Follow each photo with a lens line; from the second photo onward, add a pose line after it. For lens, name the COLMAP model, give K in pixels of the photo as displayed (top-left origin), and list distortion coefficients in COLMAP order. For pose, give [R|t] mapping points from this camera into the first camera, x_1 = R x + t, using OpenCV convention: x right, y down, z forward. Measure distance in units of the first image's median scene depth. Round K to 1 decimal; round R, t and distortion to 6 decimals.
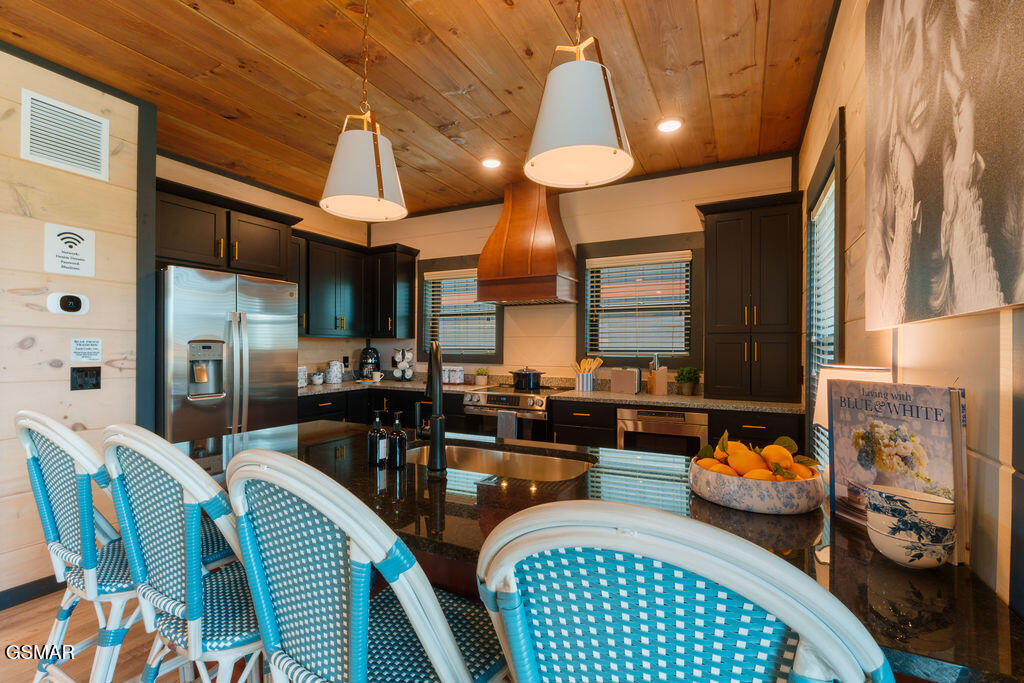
lens RADIAL K [[453.8, 0, 507.5], [0, 453.8, 346.8], [0, 0, 1]] dist [-0.001384, -0.000136]
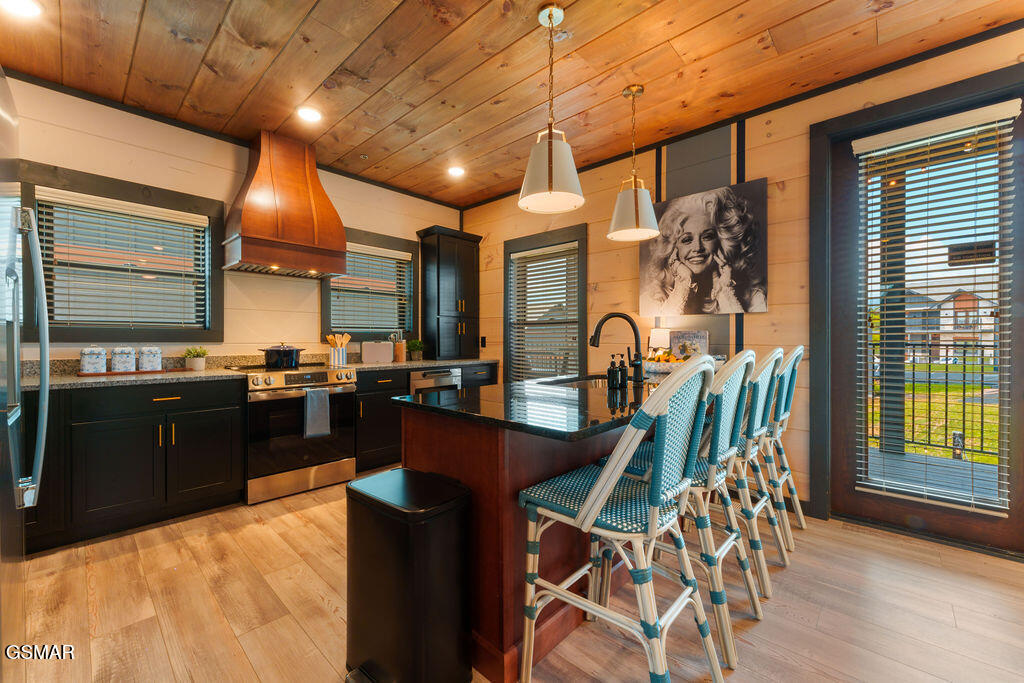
lens RADIAL K [[412.1, 0, 512.0], [0, 412.1, 341.5], [0, 0, 1]] dist [0.001295, 0.000128]
pose [[0.261766, -0.010001, 0.965080, -0.663368], [-0.001832, 0.999939, 0.010859, 0.032725], [-0.965130, -0.004611, 0.261732, 0.362831]]
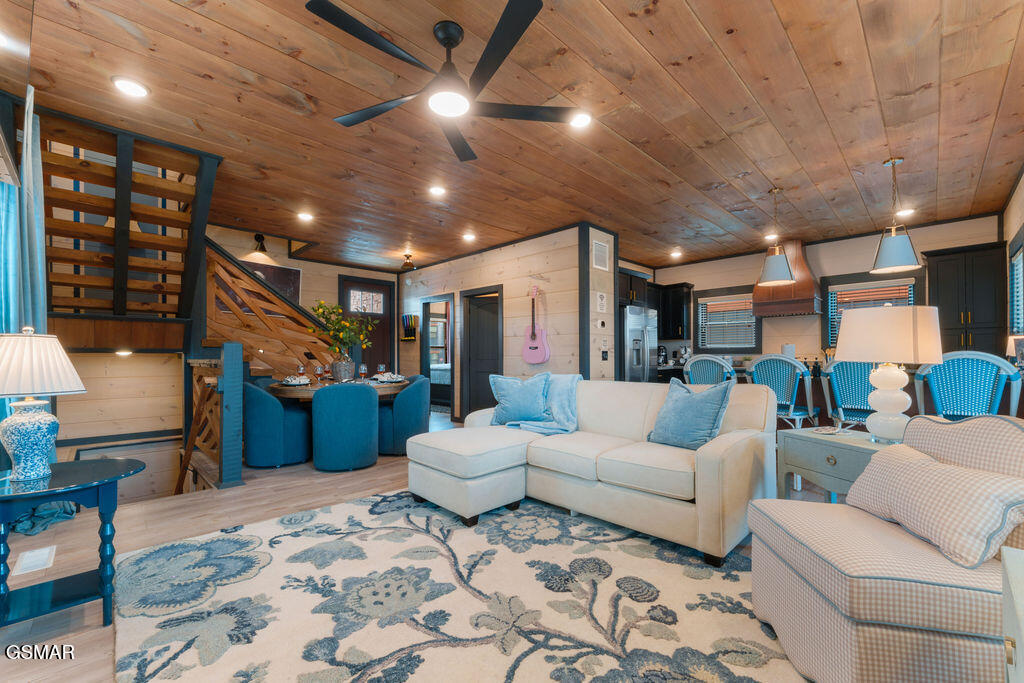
lens RADIAL K [[415.9, 0, 505.4], [0, 415.9, 355.1], [0, 0, 1]] dist [0.000695, 0.000238]
pose [[0.950557, -0.011747, -0.310328, -0.476119], [0.011337, 0.999931, -0.003125, 0.042988], [0.310343, -0.000547, 0.950624, -0.777301]]
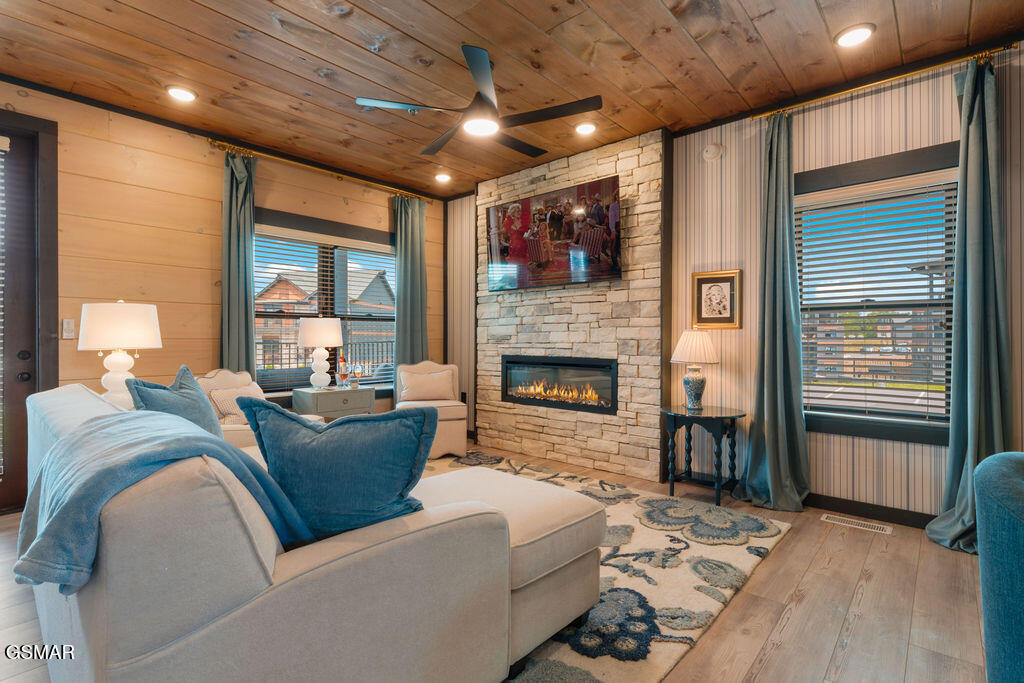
lens RADIAL K [[483.8, 0, 509.1], [0, 483.8, 338.8], [0, 0, 1]] dist [-0.000175, -0.000032]
pose [[-0.969803, -0.007814, 0.243766, -0.931801], [-0.009046, 0.999951, -0.003936, 0.038915], [-0.243723, -0.006022, -0.969826, 0.414576]]
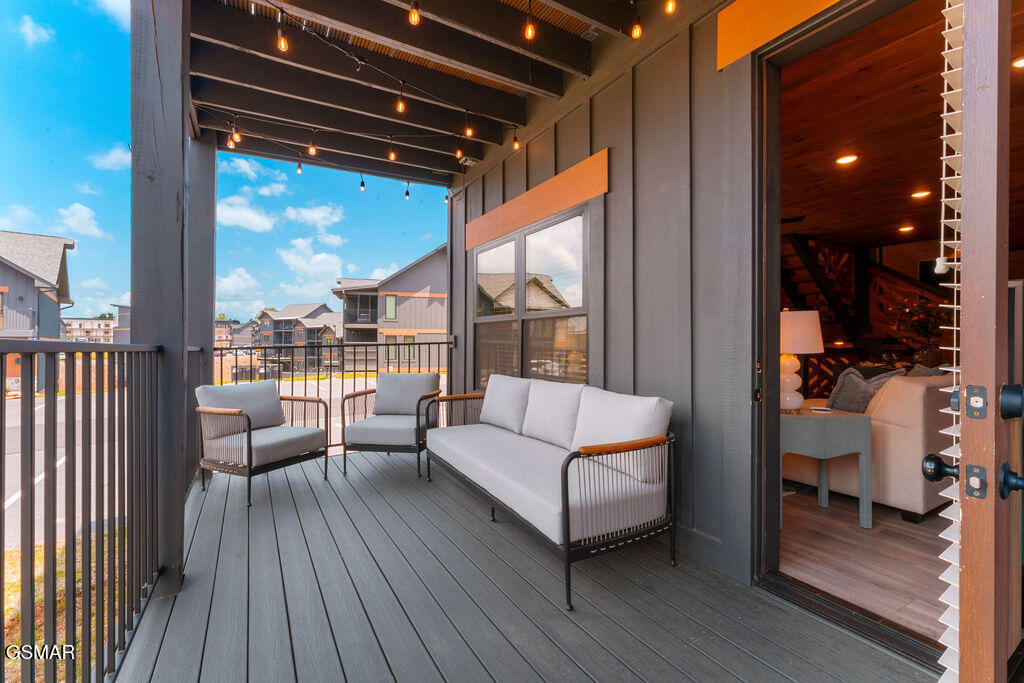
lens RADIAL K [[440.6, 0, 511.0], [0, 440.6, 343.1], [0, 0, 1]] dist [-0.001274, -0.000083]
pose [[-0.524911, -0.010090, -0.851097, 0.646002], [-0.002764, 0.999945, -0.010150, 0.048179], [0.851152, -0.002975, -0.524910, -0.155713]]
